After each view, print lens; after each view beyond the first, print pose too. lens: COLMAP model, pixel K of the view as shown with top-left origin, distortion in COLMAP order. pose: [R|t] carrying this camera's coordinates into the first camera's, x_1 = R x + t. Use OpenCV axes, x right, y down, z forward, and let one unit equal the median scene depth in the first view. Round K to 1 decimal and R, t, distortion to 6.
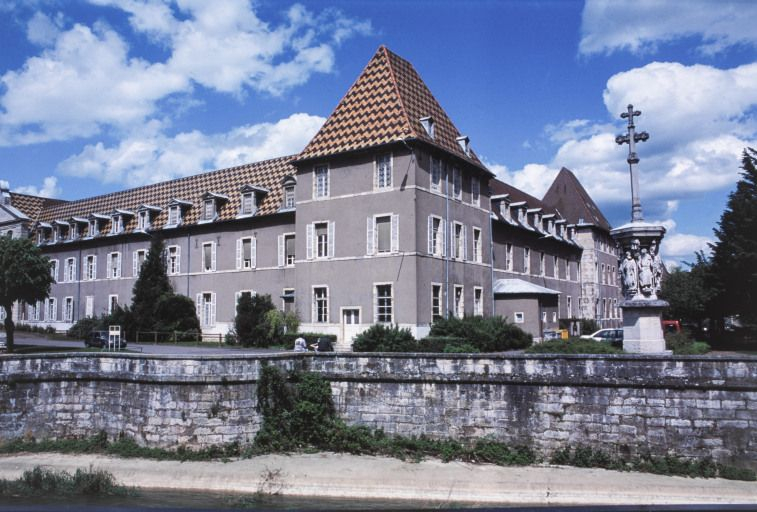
lens RADIAL K [[619.3, 0, 368.4], [0, 619.3, 256.3], [0, 0, 1]] dist [-0.107087, 0.109530]
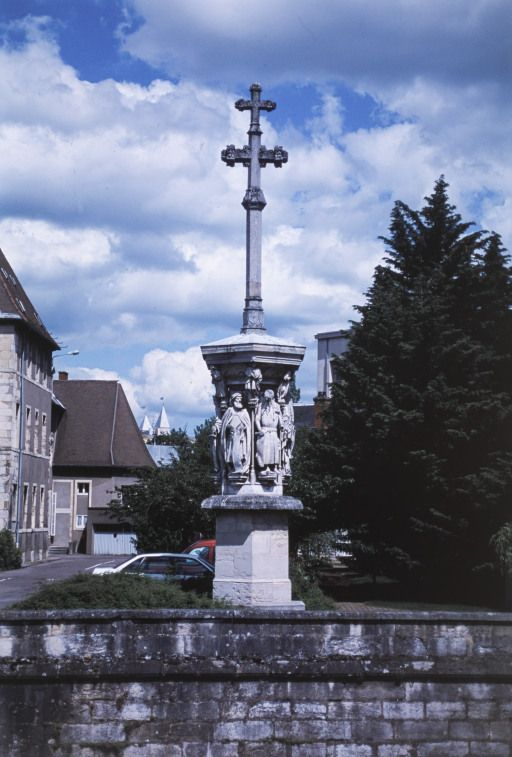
lens RADIAL K [[1450.6, 0, 238.6], [0, 1450.6, 379.9], [0, 0, 1]] dist [0.270099, 0.040220]
pose [[0.836948, 0.073430, 0.542334, -0.199210], [-0.075025, 0.996997, -0.019209, 0.004058], [-0.542116, -0.024612, 0.839943, 0.044024]]
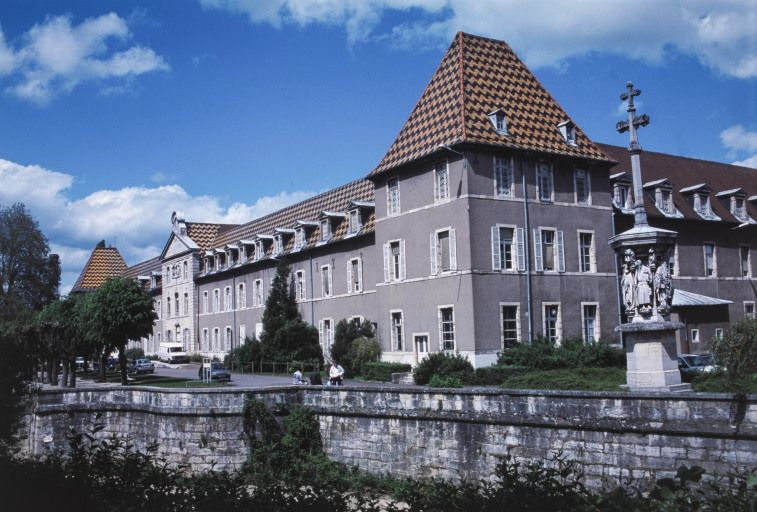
lens RADIAL K [[771.2, 0, 365.5], [0, 771.2, 256.1], [0, 0, 1]] dist [-0.092640, 0.034620]
pose [[0.907946, -0.069362, -0.413308, 0.557204], [0.068689, 0.997502, -0.016508, -0.026475], [0.413420, -0.013402, 0.910442, -0.086541]]
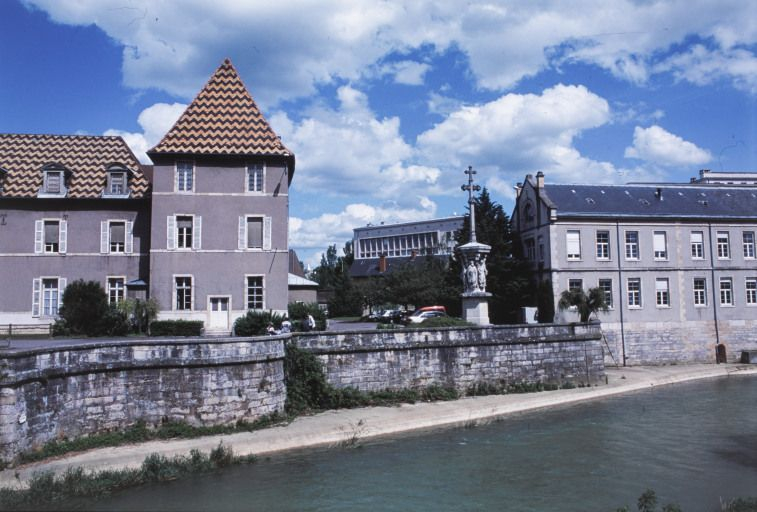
lens RADIAL K [[619.3, 0, 368.4], [0, 619.3, 256.3], [0, 0, 1]] dist [-0.107087, 0.109530]
pose [[0.729347, 0.047366, 0.682503, -0.880033], [-0.057516, 0.998314, -0.007819, 0.008154], [-0.681722, -0.033551, 0.730841, 0.028872]]
